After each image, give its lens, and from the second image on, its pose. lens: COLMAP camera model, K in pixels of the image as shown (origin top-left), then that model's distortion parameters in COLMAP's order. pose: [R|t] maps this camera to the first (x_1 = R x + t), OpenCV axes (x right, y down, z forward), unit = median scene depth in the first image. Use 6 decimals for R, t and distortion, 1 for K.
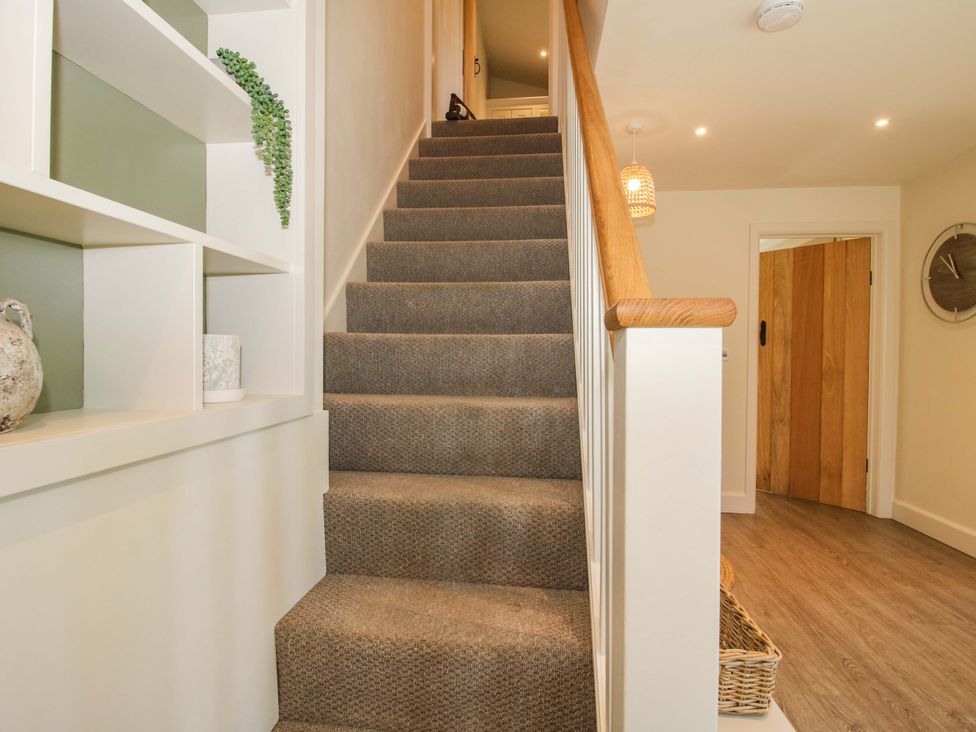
lens RADIAL K [[508.7, 0, 487.0], [0, 508.7, 362.8], [0, 0, 1]] dist [0.000525, -0.014301]
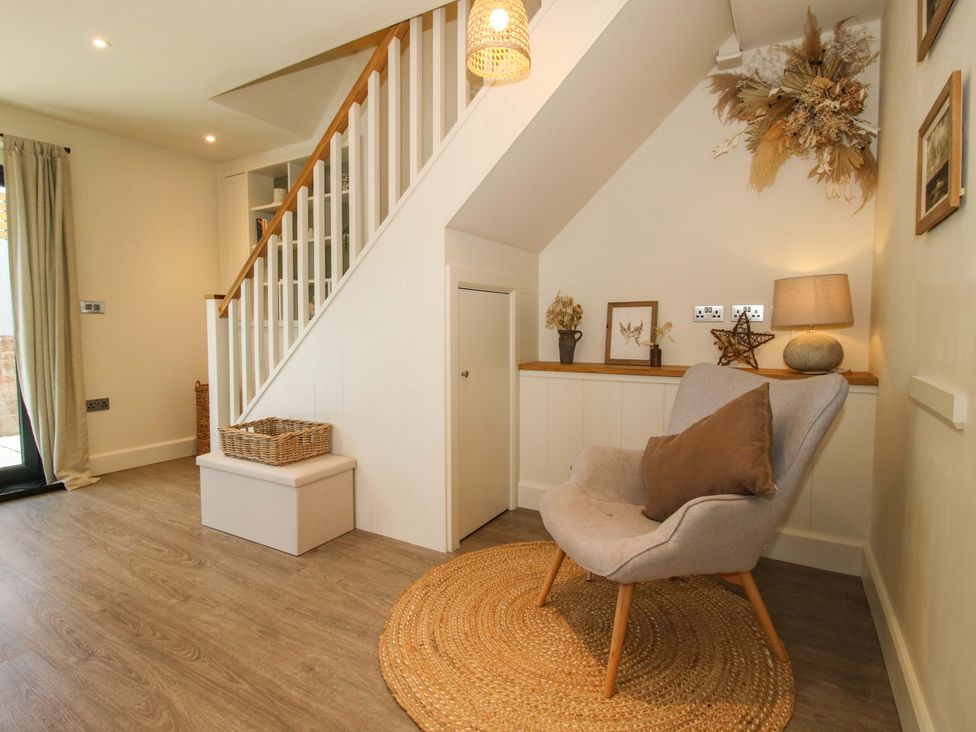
lens RADIAL K [[508.7, 0, 481.1], [0, 508.7, 360.7], [0, 0, 1]] dist [0.000525, -0.014301]
pose [[-0.416757, 0.057421, -0.907203, 0.903677], [-0.019369, 0.997215, 0.072016, 0.030284], [0.908812, 0.047585, -0.414484, 1.268193]]
